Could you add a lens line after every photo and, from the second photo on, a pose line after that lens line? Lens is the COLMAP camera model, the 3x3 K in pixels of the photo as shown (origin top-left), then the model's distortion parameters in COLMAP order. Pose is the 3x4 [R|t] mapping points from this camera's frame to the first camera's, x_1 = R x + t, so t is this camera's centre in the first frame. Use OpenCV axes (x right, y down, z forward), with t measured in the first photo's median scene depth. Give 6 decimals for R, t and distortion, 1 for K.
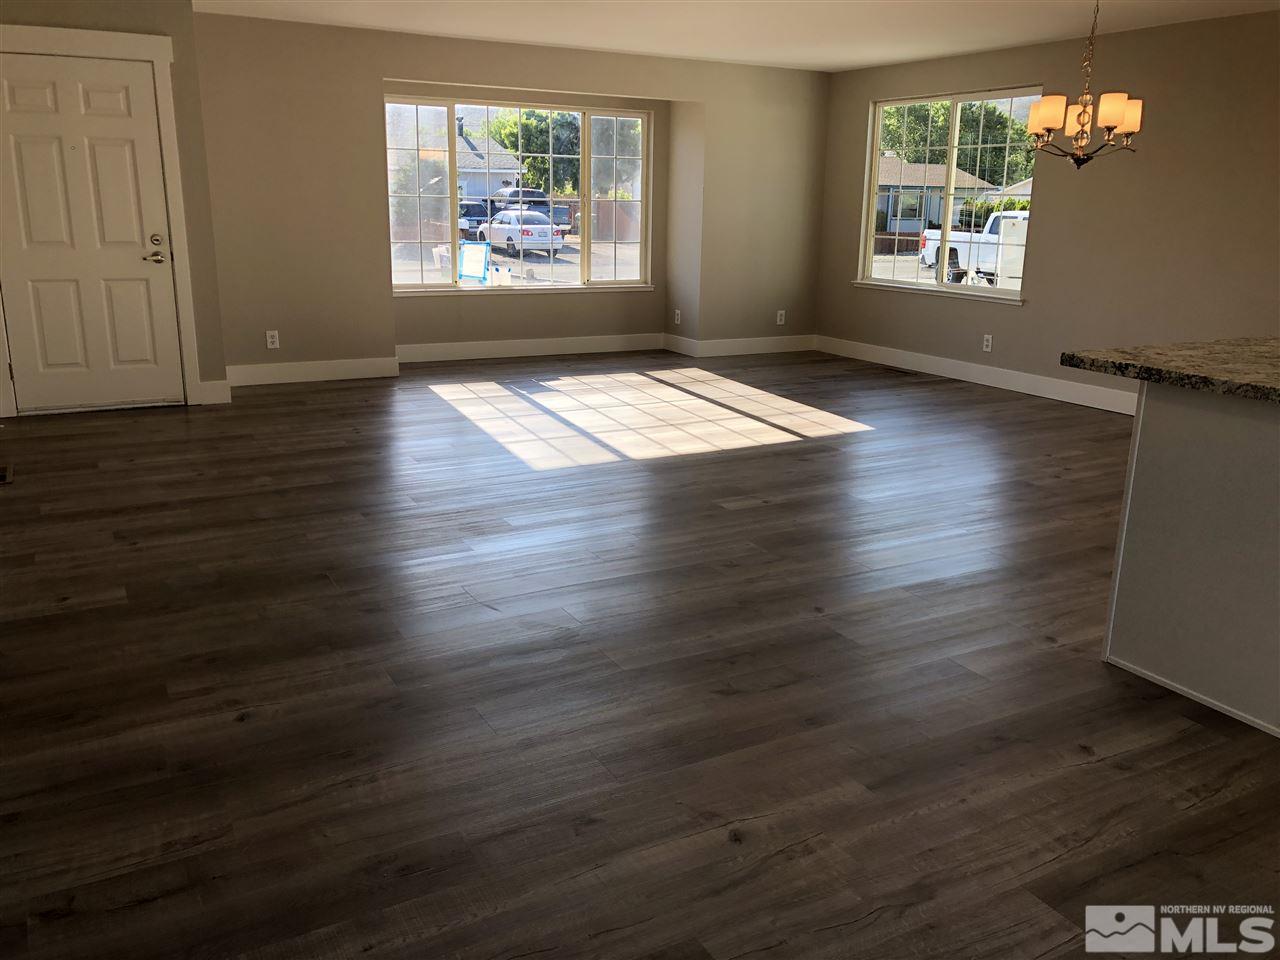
lens RADIAL K [[1046.0, 0, 632.2], [0, 1046.0, 473.9], [0, 0, 1]] dist [0.052014, -0.065617]
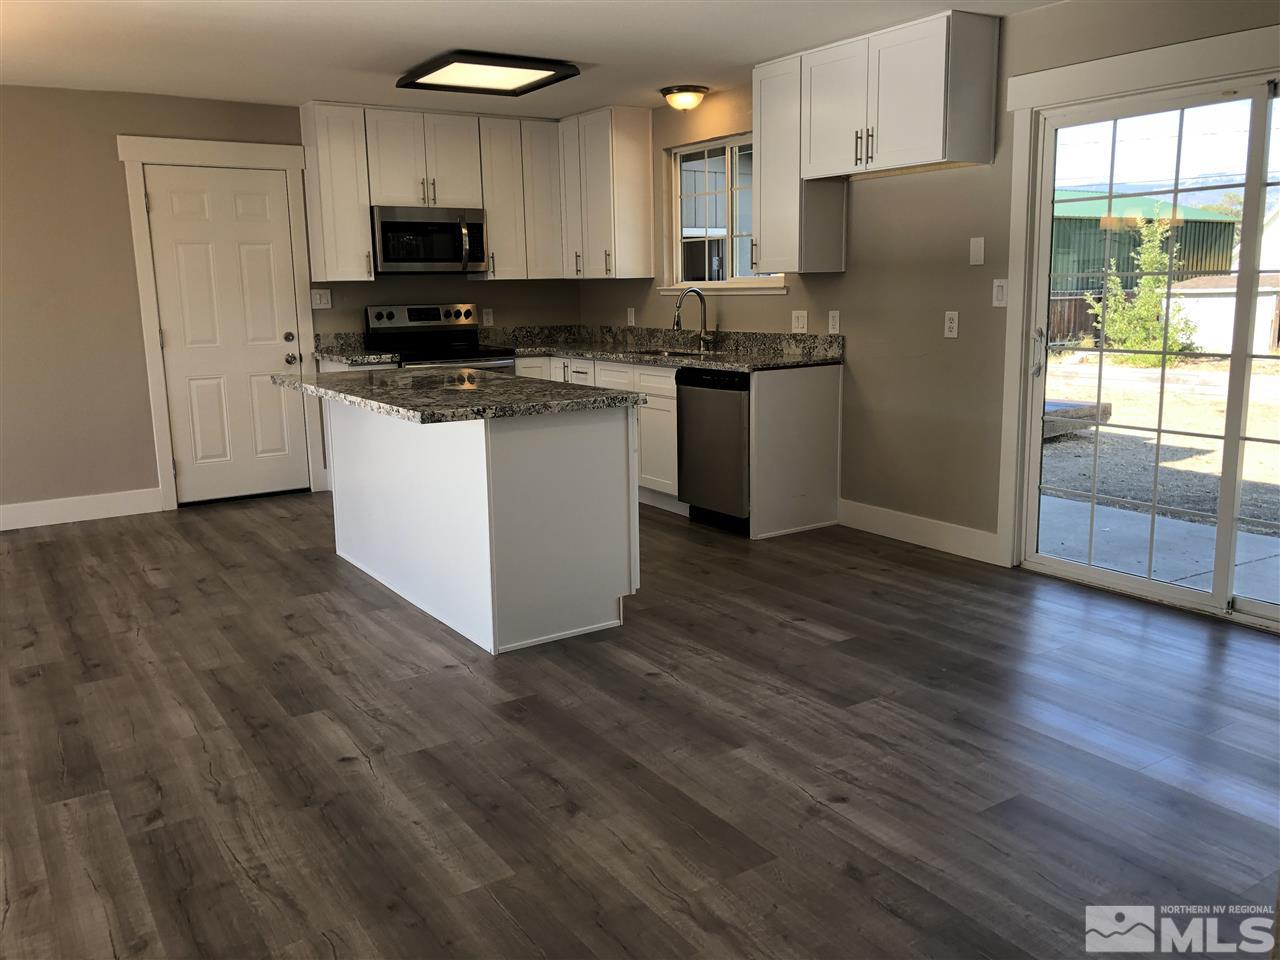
lens RADIAL K [[1046.0, 0, 649.3], [0, 1046.0, 475.0], [0, 0, 1]] dist [0.052014, -0.065617]
pose [[-0.086718, -0.196562, 0.976649, -0.782123], [0.268577, 0.939432, 0.212919, -0.249837], [-0.959347, 0.280770, -0.028674, 0.916847]]
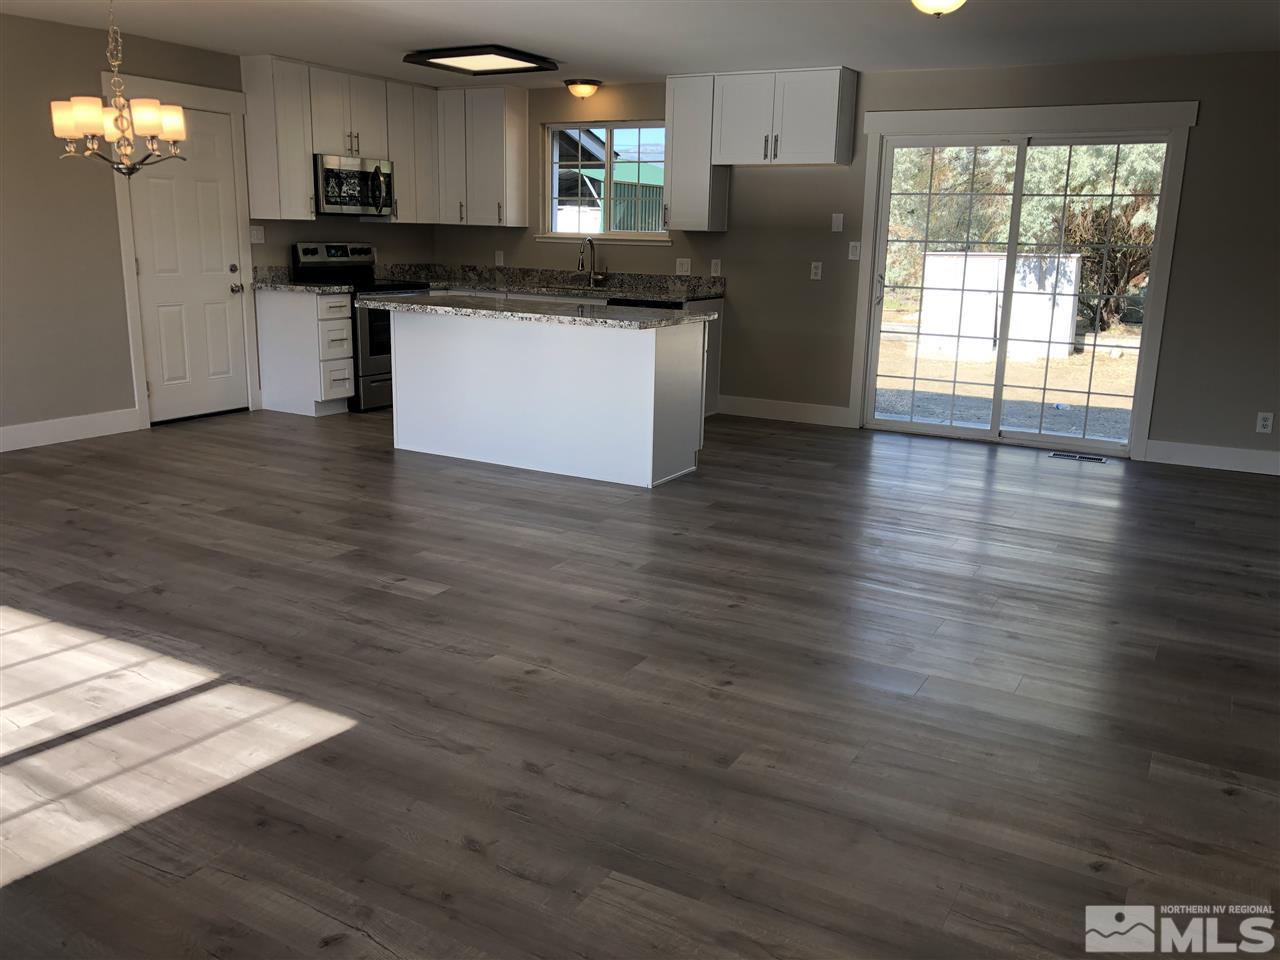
lens RADIAL K [[1046.0, 0, 640.8], [0, 1046.0, 475.9], [0, 0, 1]] dist [0.052014, -0.065617]
pose [[-0.527086, -0.223651, 0.819854, -1.113110], [0.182776, 0.912334, 0.366386, -0.555173], [-0.829924, 0.342967, -0.440001, 2.018742]]
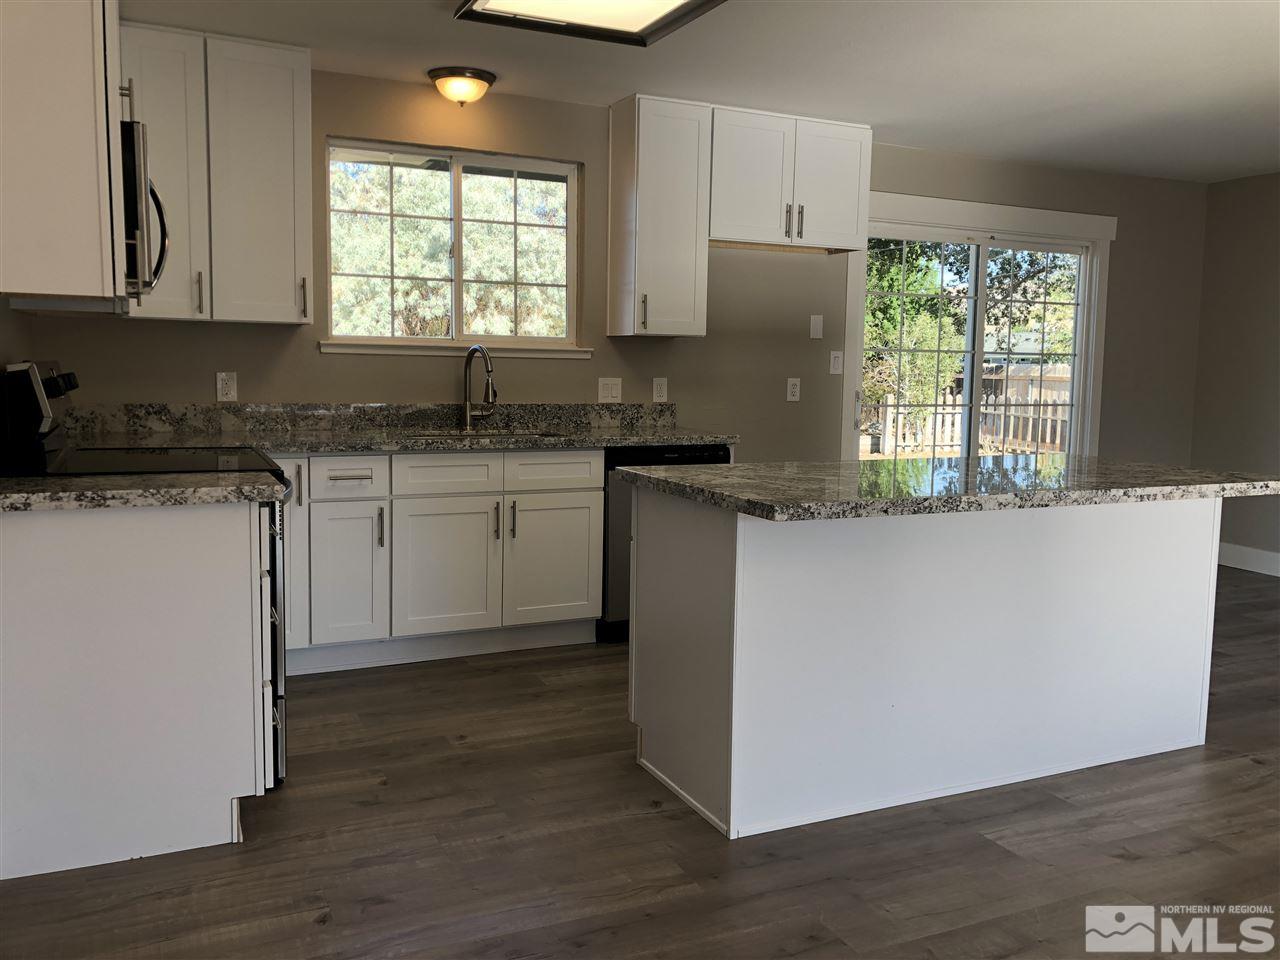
lens RADIAL K [[1046.0, 0, 638.4], [0, 1046.0, 474.7], [0, 0, 1]] dist [0.052014, -0.065617]
pose [[-0.997557, -0.042992, 0.055054, 1.110527], [-0.020551, 0.933905, 0.356929, -0.523710], [-0.066760, 0.354926, -0.932508, 2.223100]]
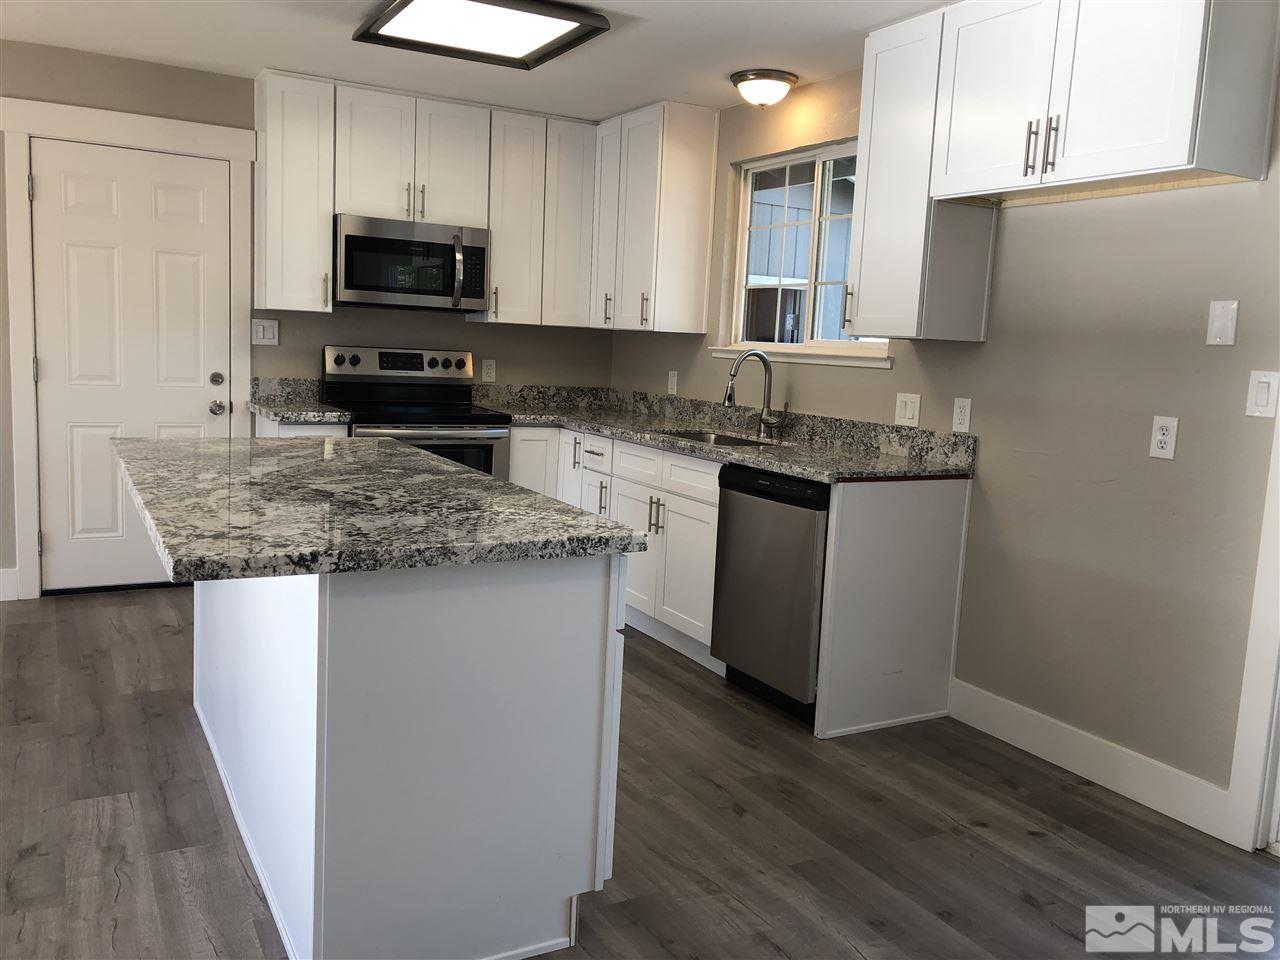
lens RADIAL K [[1046.0, 0, 641.9], [0, 1046.0, 474.9], [0, 0, 1]] dist [0.052014, -0.065617]
pose [[-0.009986, -0.147049, 0.989079, -0.145928], [0.205693, 0.967673, 0.145943, -0.209597], [-0.978566, 0.204904, 0.020584, 0.828508]]
